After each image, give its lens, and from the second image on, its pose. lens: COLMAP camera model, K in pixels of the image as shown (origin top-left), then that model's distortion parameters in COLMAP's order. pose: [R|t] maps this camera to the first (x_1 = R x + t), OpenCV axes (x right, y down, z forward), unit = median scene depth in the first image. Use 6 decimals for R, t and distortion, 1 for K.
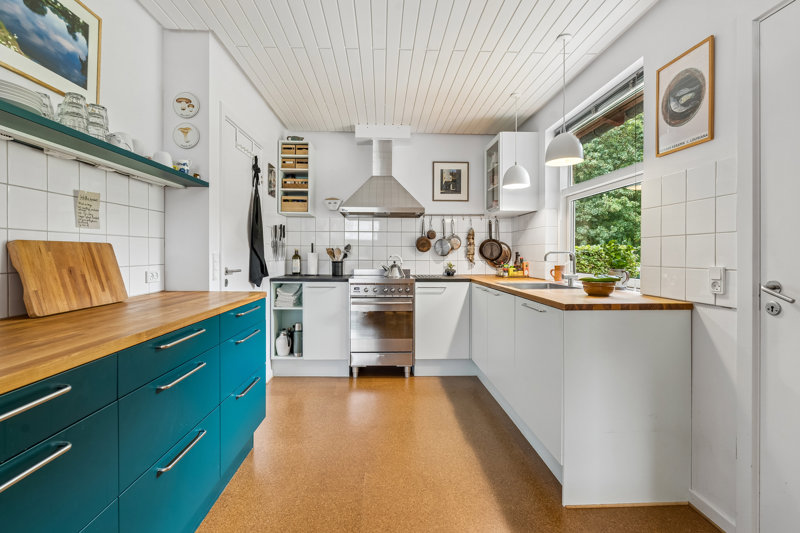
lens RADIAL K [[371.8, 0, 396.8], [0, 371.8, 255.9], [0, 0, 1]] dist [-0.005003, 0.000111]
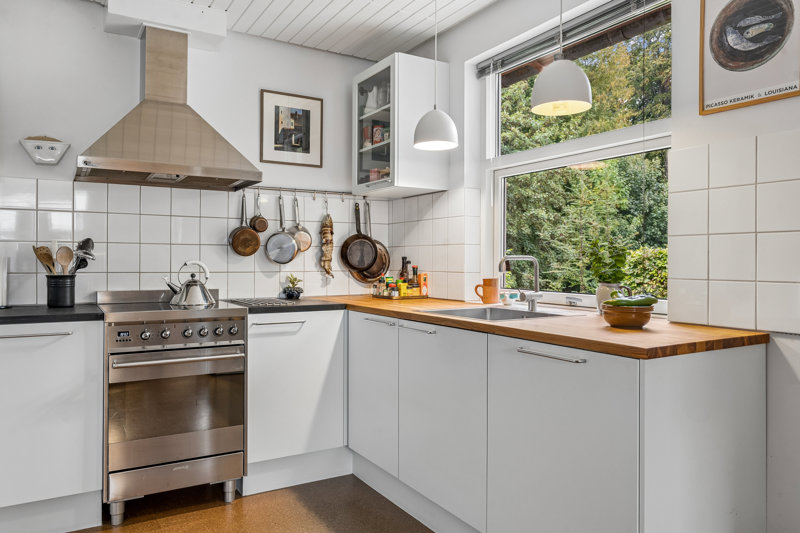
lens RADIAL K [[571.3, 0, 400.2], [0, 571.3, 258.4], [0, 0, 1]] dist [-0.006921, -0.001287]
pose [[0.876923, 0.003523, 0.480619, -0.146373], [0.000155, 0.999971, -0.007613, -0.000593], [-0.480632, 0.006750, 0.876897, 0.205215]]
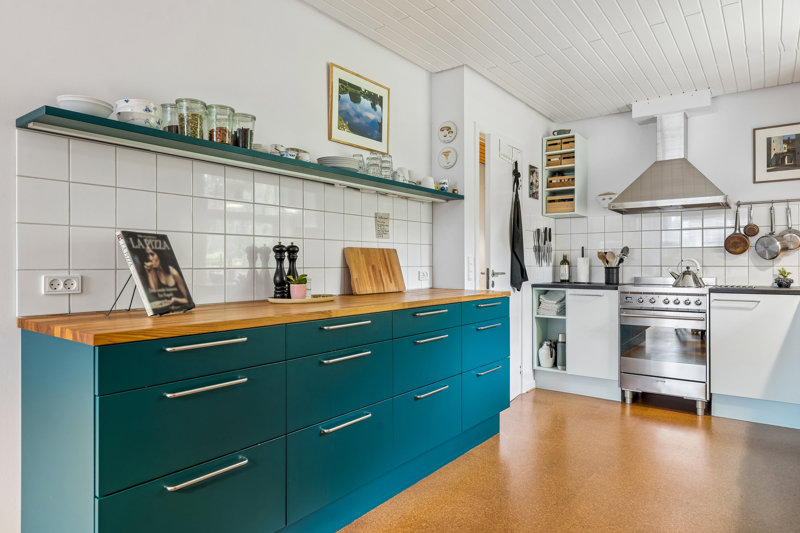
lens RADIAL K [[498.9, 0, 397.7], [0, 498.9, 263.8], [0, 0, 1]] dist [0.003963, -0.001576]
pose [[0.774898, -0.007053, -0.632048, 0.204828], [0.001176, 0.999952, -0.009718, 0.019821], [0.632086, 0.006787, 0.774869, -0.217708]]
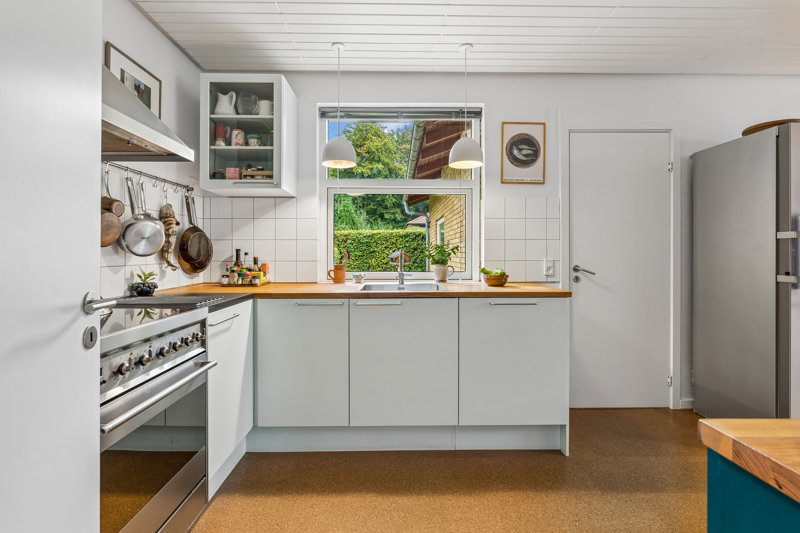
lens RADIAL K [[352.1, 0, 399.7], [0, 352.1, 253.5], [0, 0, 1]] dist [-0.010737, -0.000256]
pose [[0.024128, -0.003723, 0.999702, -0.361977], [0.005025, 0.999981, 0.003603, -0.003049], [-0.999696, 0.004936, 0.024146, 0.760908]]
